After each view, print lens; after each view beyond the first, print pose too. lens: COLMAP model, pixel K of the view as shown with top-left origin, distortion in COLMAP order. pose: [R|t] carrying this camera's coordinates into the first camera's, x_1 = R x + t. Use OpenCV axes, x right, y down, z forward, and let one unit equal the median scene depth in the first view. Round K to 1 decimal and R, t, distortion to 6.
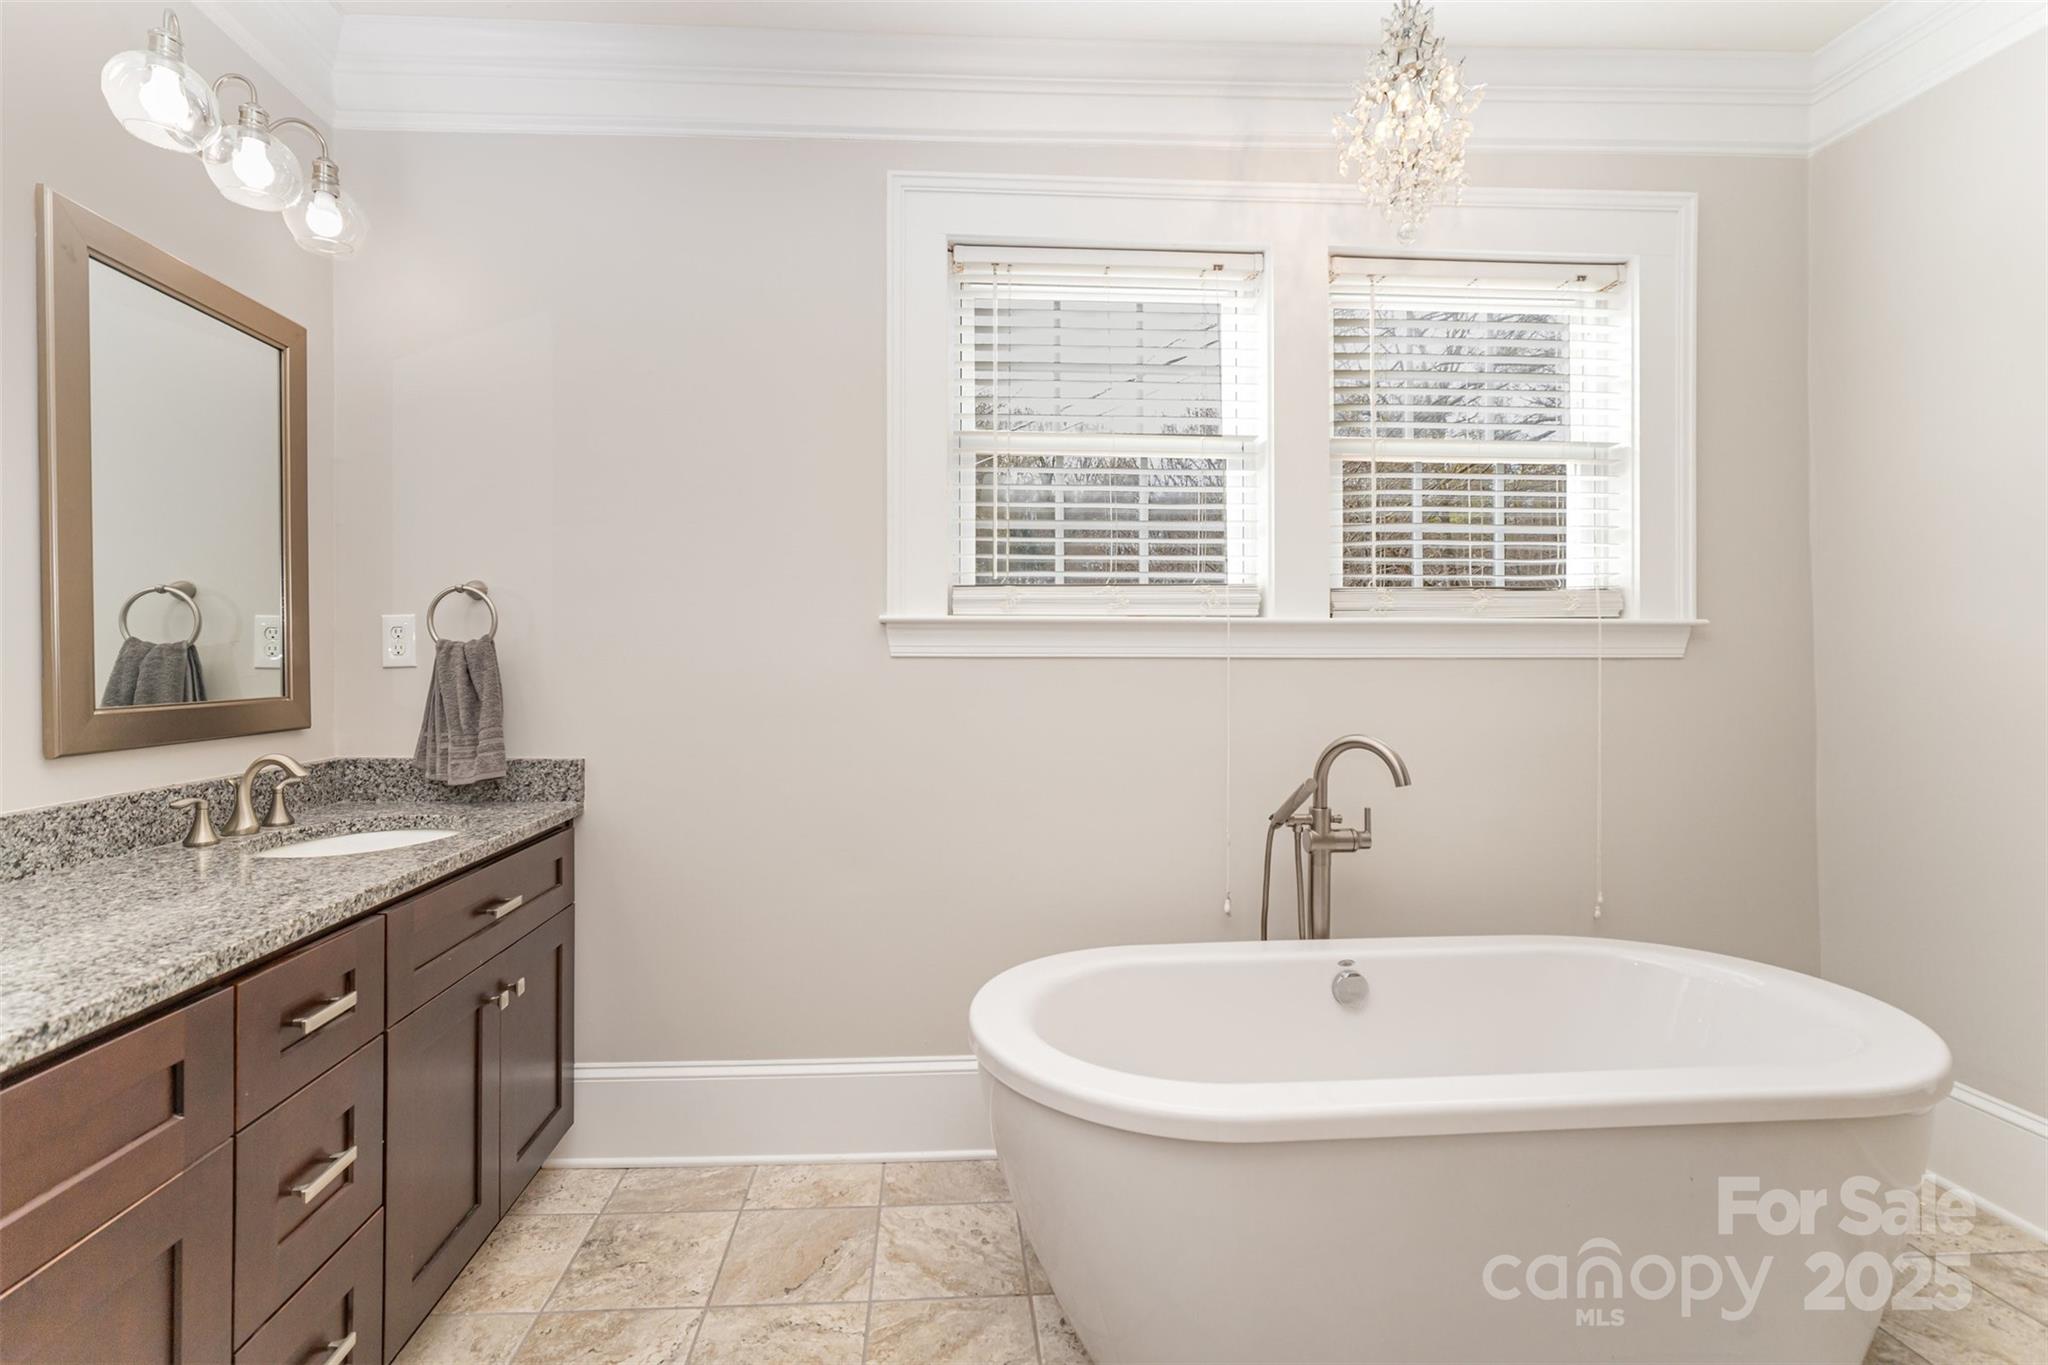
lens RADIAL K [[921.8, 0, 1011.2], [0, 921.8, 669.7], [0, 0, 1]] dist [-0.000922, 0.001766]
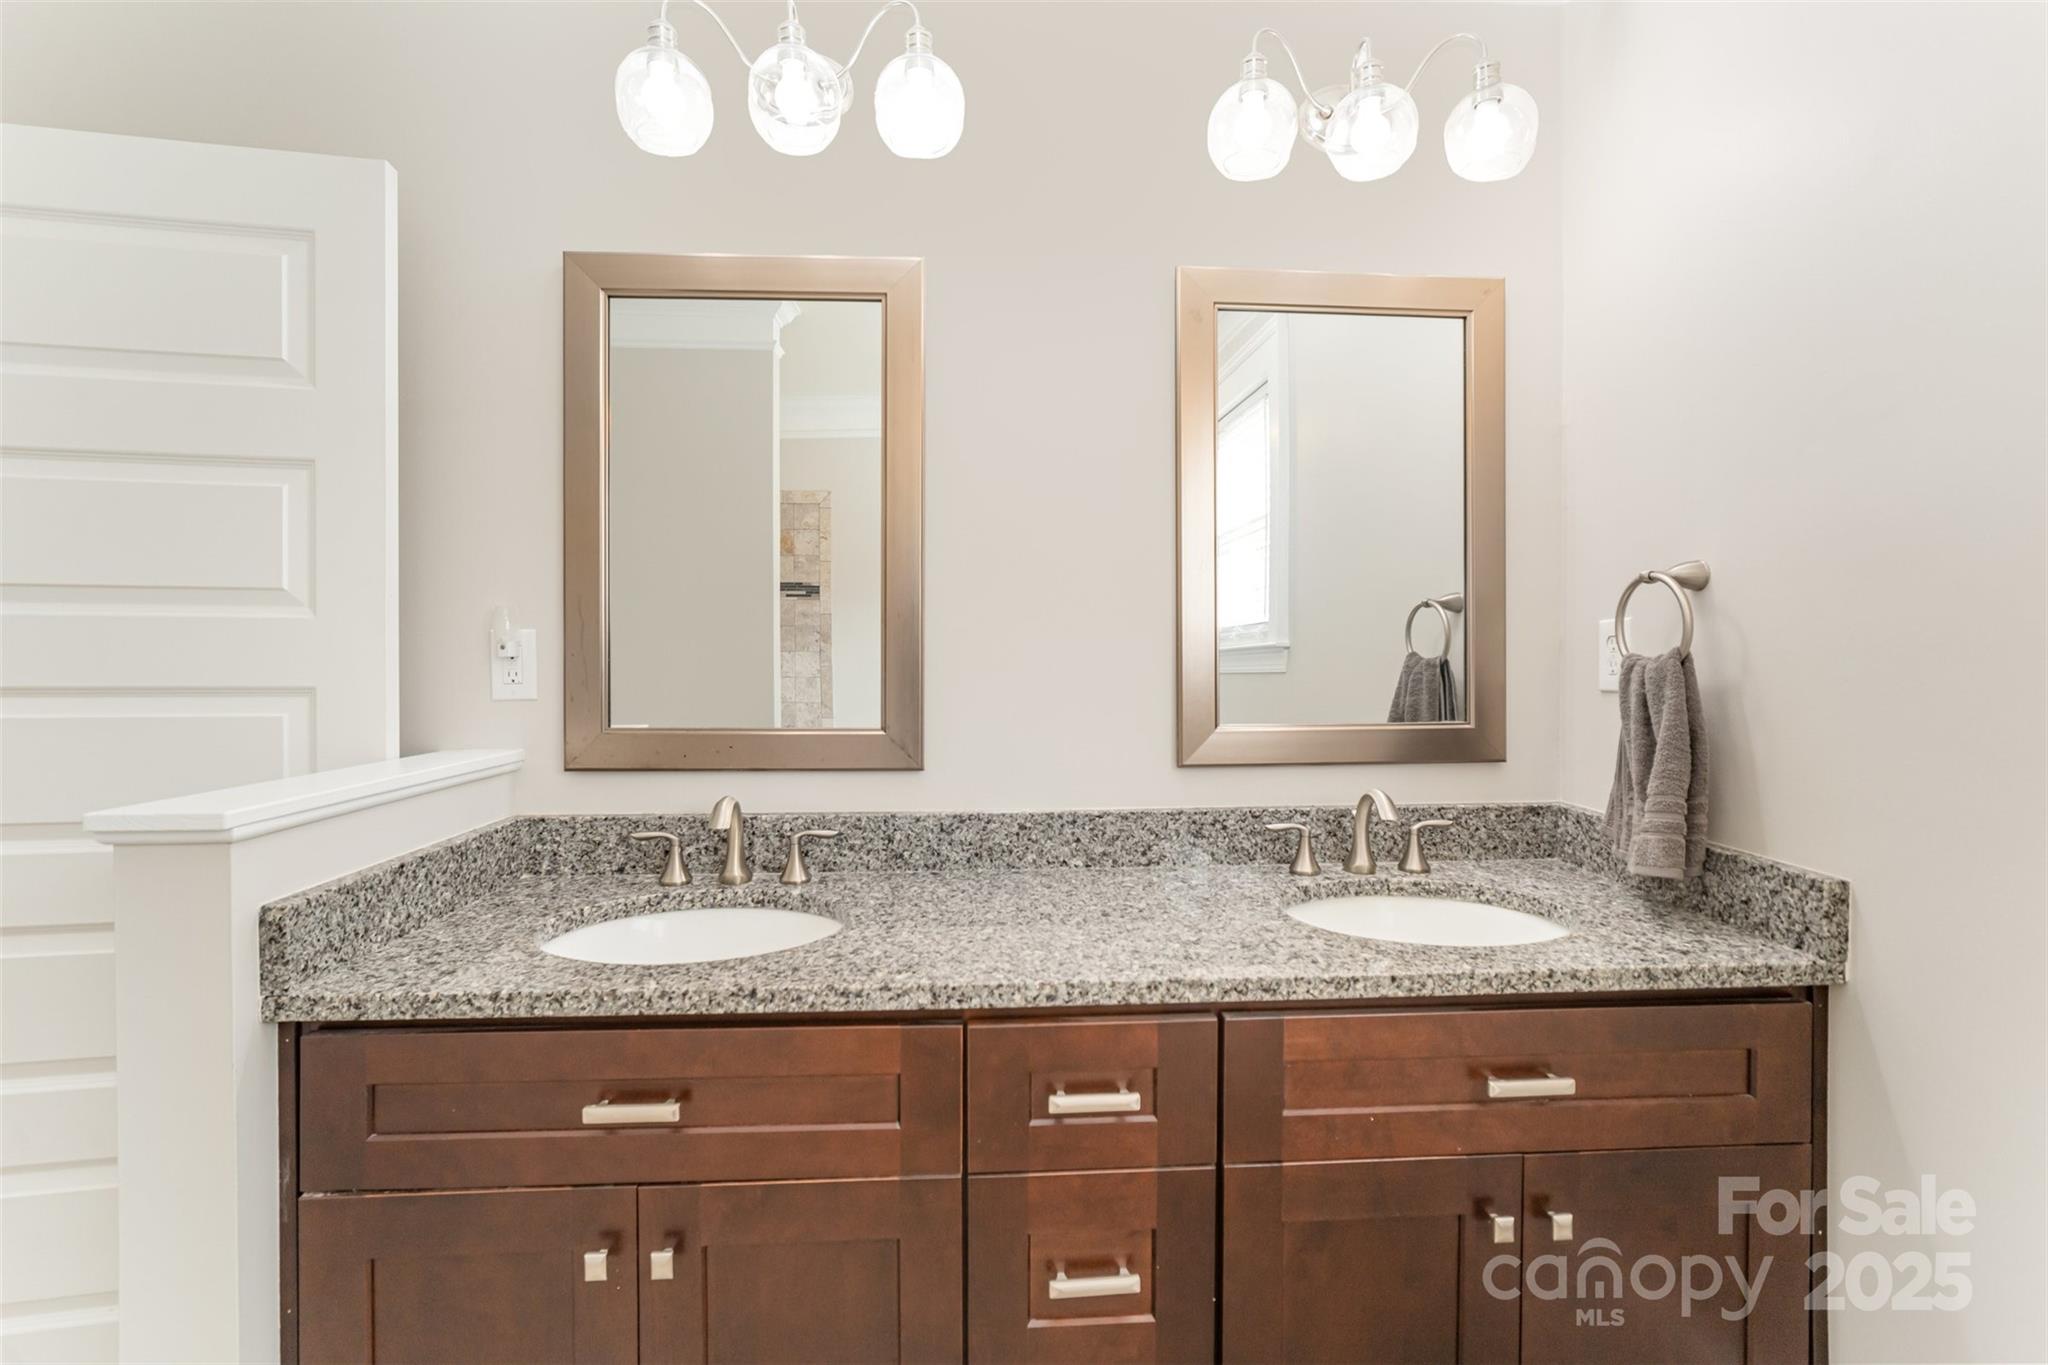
lens RADIAL K [[920.5, 0, 1023.4], [0, 920.5, 664.9], [0, 0, 1]] dist [-0.013851, 0.001251]
pose [[-0.031592, 0.015031, -0.999388, 0.095720], [-0.008739, 0.999845, 0.015314, -0.042582], [0.999463, 0.009218, -0.031456, 0.777137]]
